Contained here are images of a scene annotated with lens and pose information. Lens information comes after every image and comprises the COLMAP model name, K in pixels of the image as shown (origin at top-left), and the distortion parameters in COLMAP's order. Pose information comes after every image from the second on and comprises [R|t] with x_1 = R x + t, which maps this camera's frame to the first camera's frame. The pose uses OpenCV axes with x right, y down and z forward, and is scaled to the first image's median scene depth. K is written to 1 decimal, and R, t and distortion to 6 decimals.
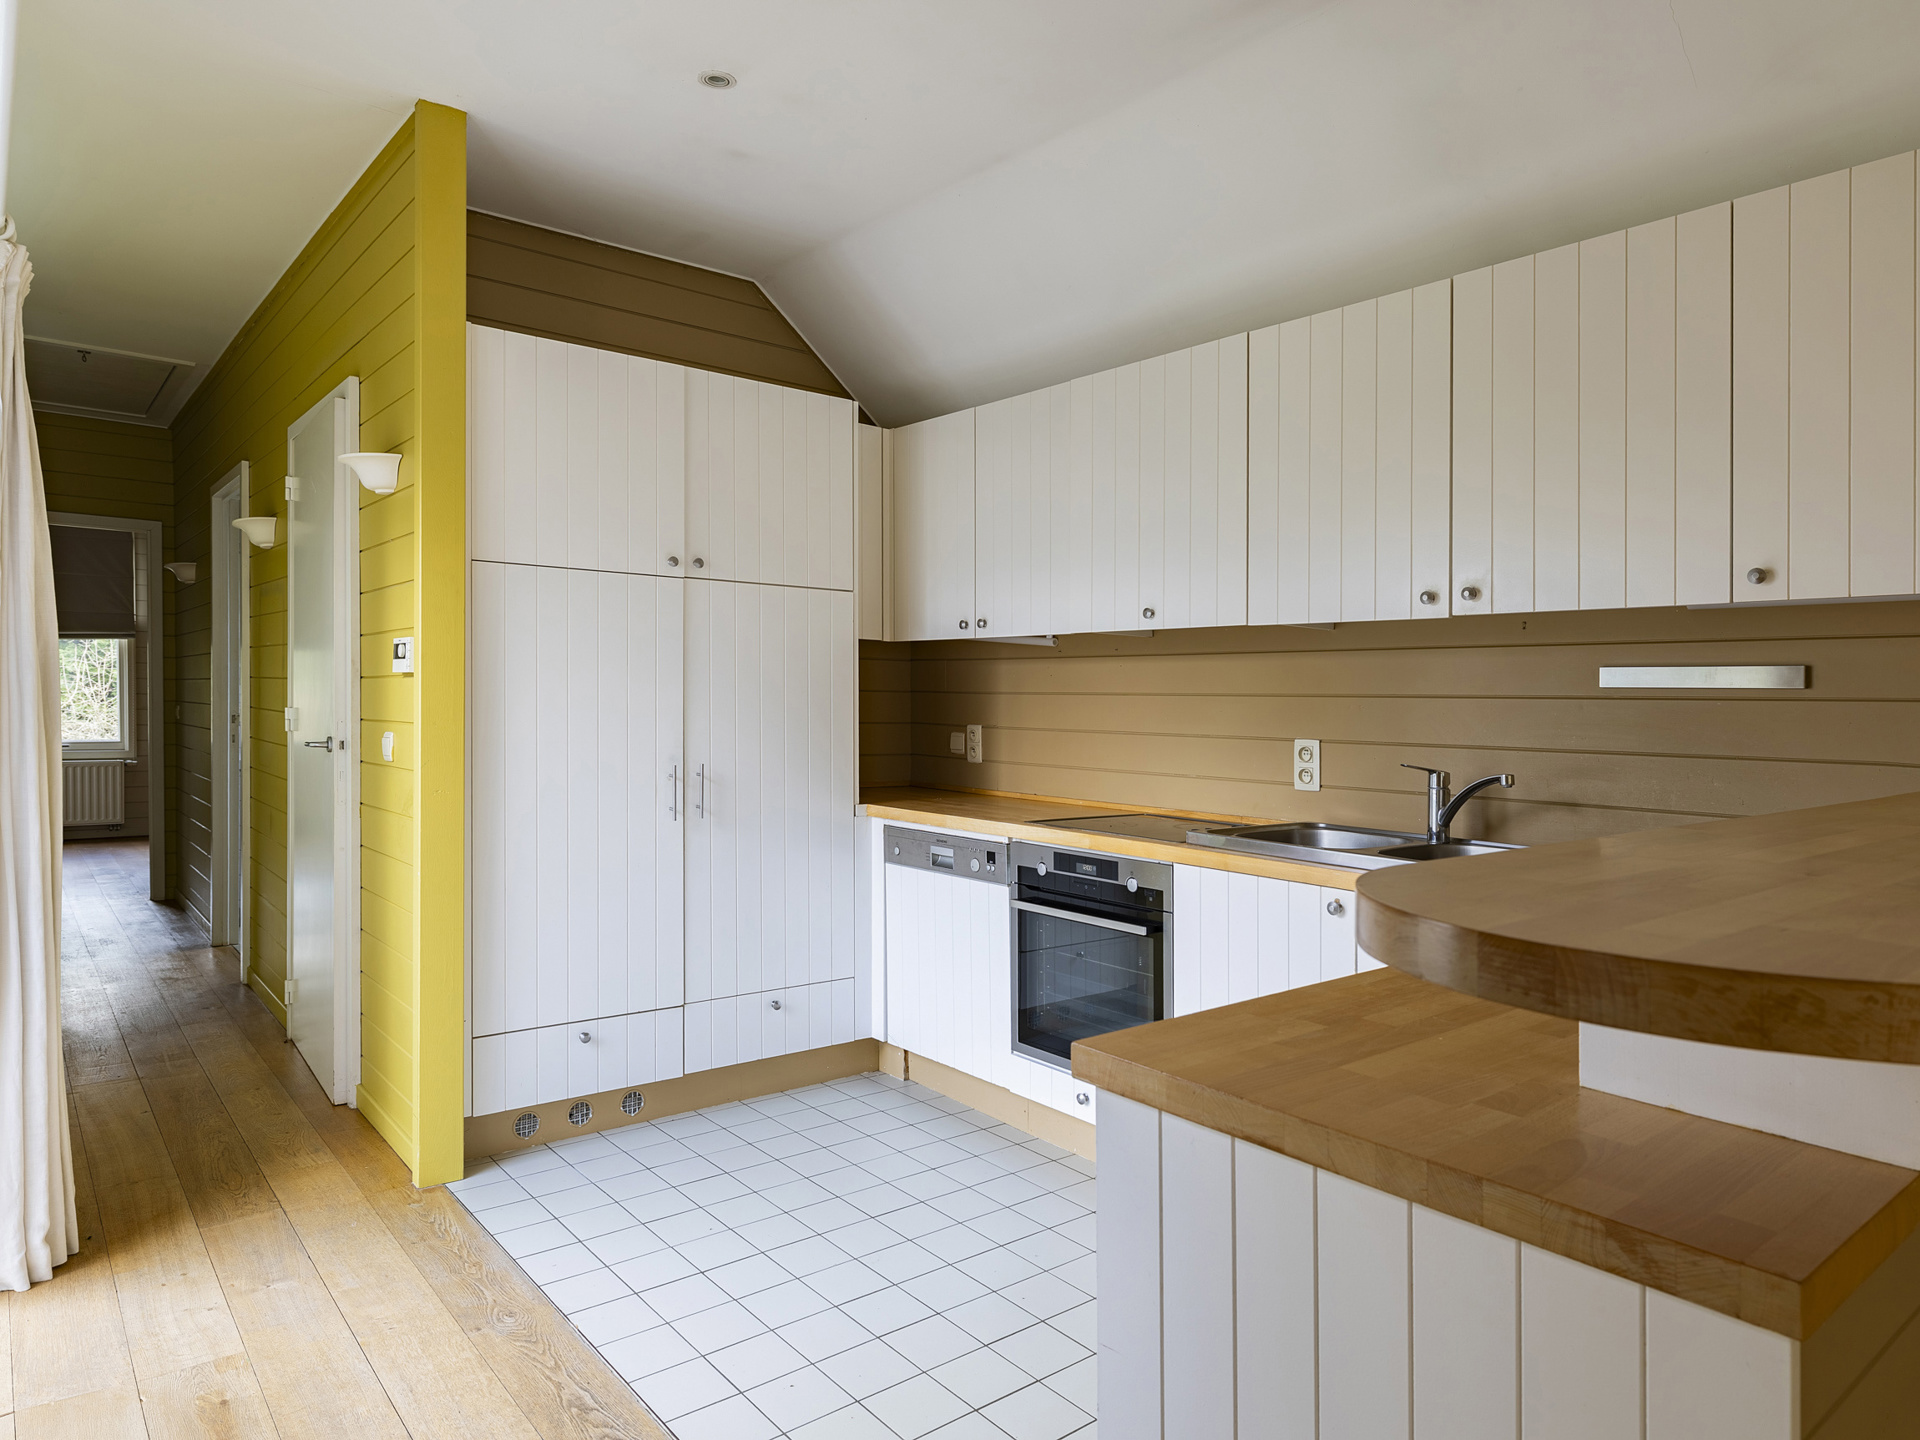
lens RADIAL K [[1102.6, 0, 957.5], [0, 1102.6, 732.8], [0, 0, 1]] dist [0.049245, 0.000064]
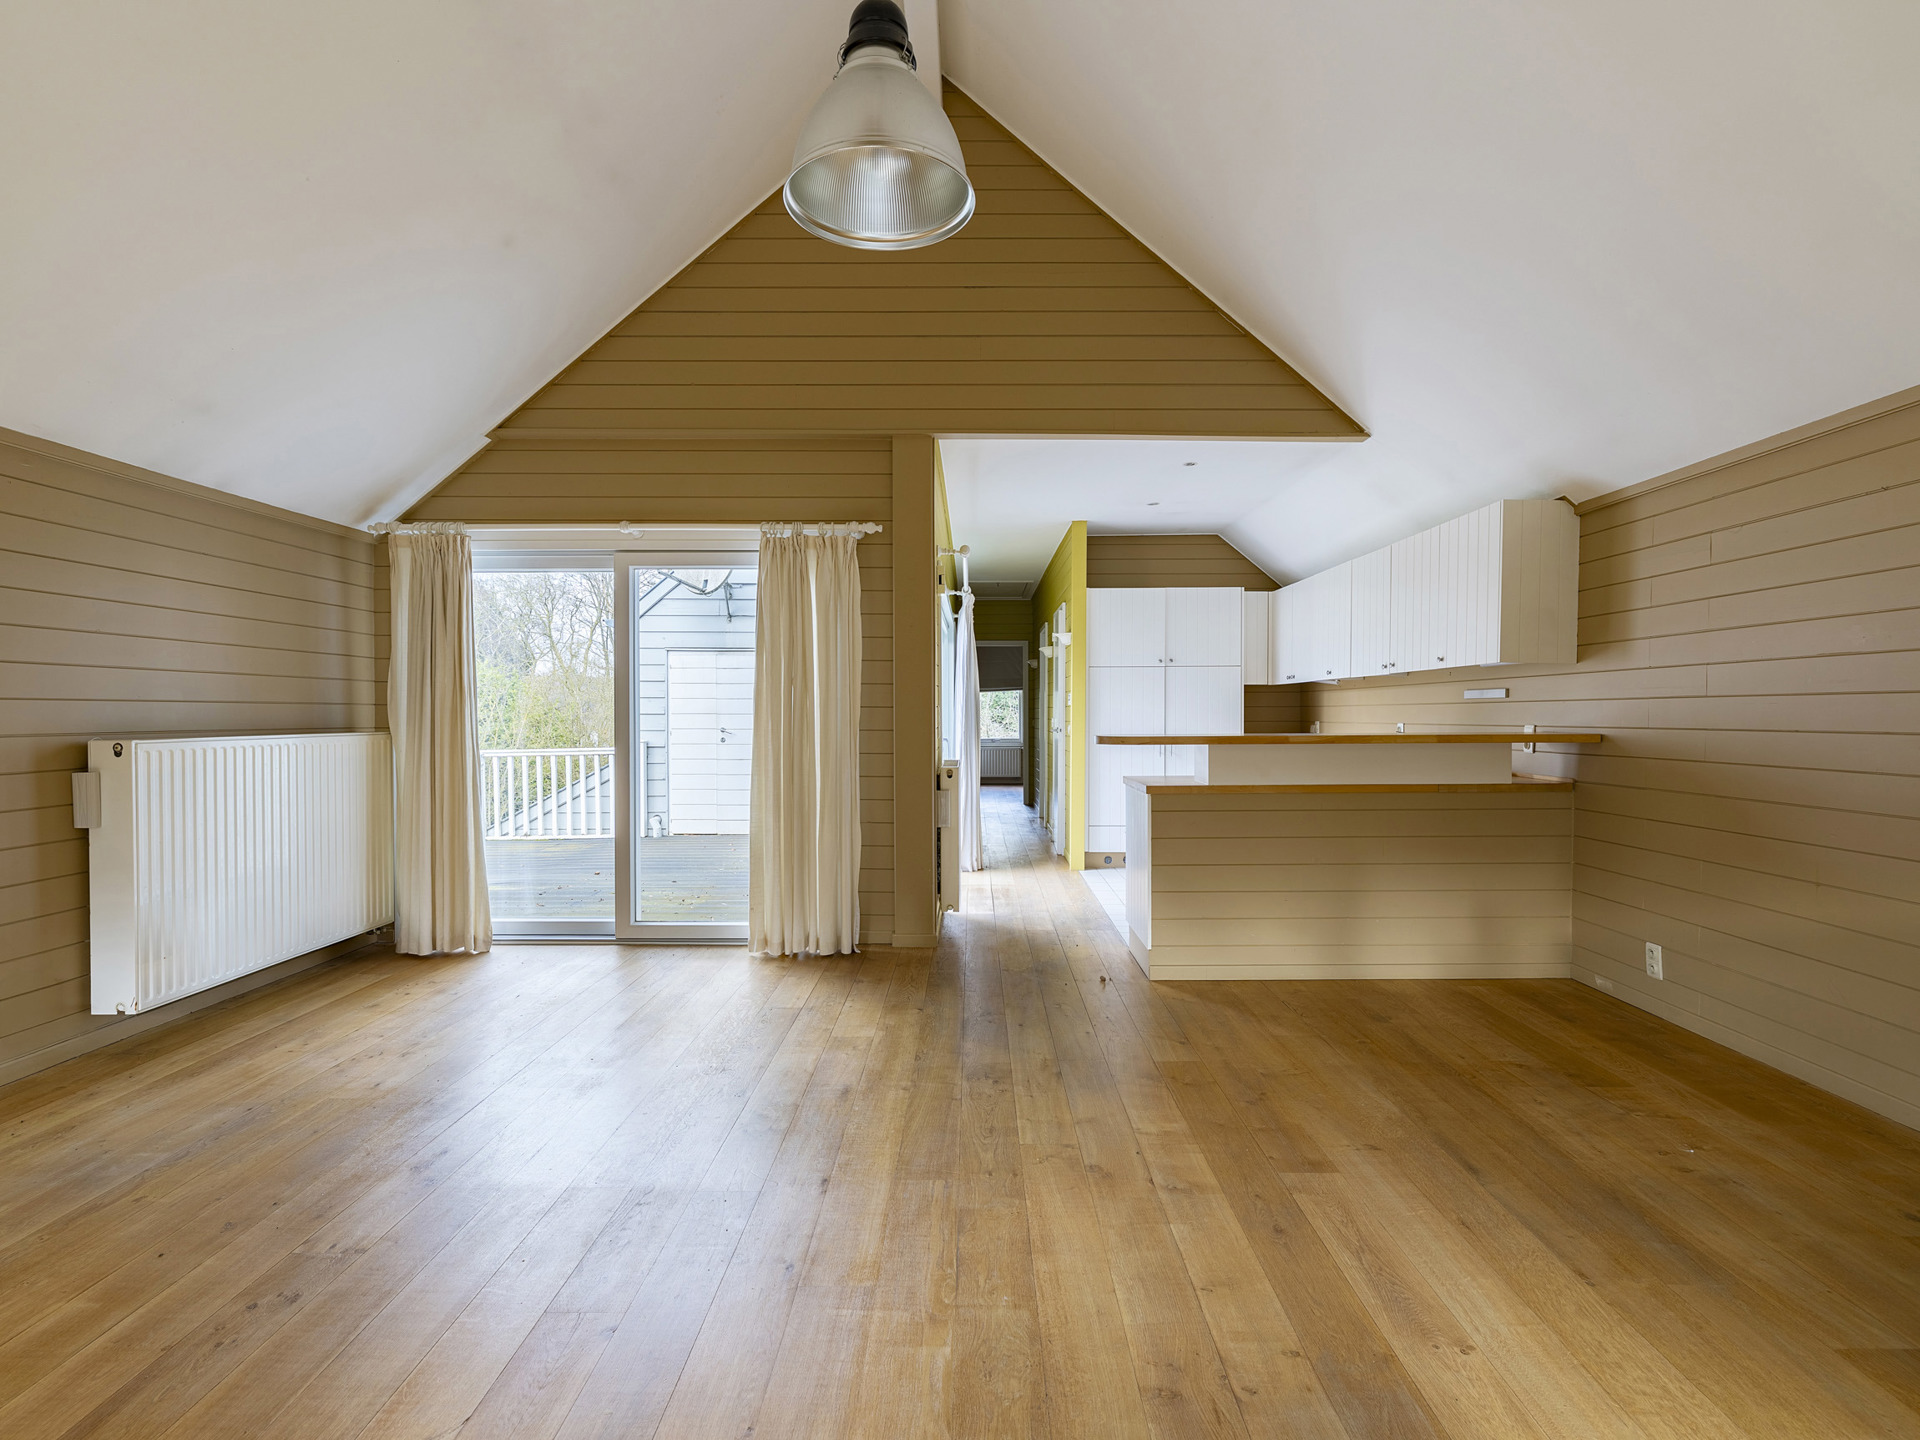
lens RADIAL K [[929.8, 0, 960.0], [0, 929.8, 720.0], [0, 0, 1]] dist [0.001348, 0.000642]
pose [[0.749409, -0.016540, -0.661901, 0.839993], [-0.001979, 0.999628, -0.027220, 0.049034], [0.662105, 0.021708, 0.749097, -0.958395]]
